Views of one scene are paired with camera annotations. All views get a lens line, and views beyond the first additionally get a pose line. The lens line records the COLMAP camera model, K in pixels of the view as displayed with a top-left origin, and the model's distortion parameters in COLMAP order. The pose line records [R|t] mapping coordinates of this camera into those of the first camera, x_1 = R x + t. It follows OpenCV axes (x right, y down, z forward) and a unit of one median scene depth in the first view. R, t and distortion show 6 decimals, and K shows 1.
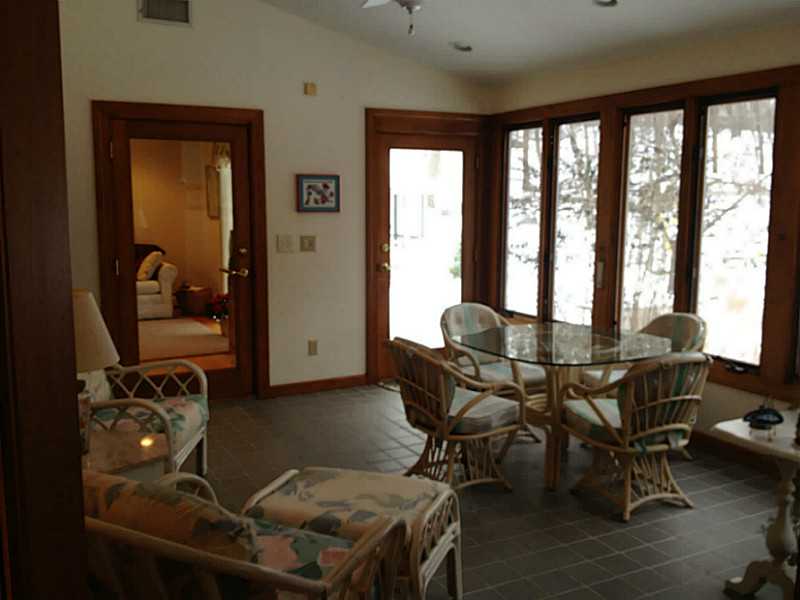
lens RADIAL K [[760.7, 0, 400.0], [0, 760.7, 300.0], [0, 0, 1]] dist [0.056174, -0.017794]
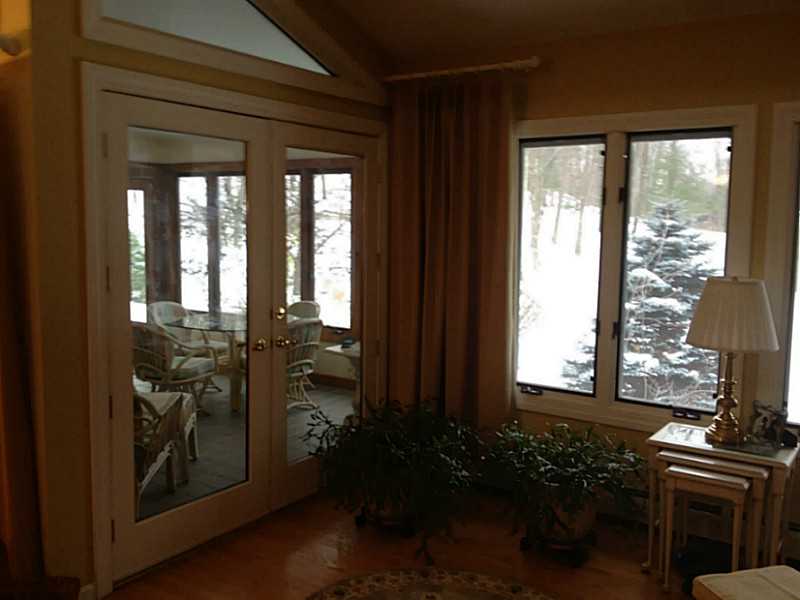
lens RADIAL K [[760.7, 0, 400.0], [0, 760.7, 300.0], [0, 0, 1]] dist [0.056174, -0.017794]
pose [[0.886607, -0.040589, 0.460739, -0.209279], [0.050774, 0.998663, -0.009727, 0.043418], [-0.459728, 0.032018, 0.887482, -0.550268]]
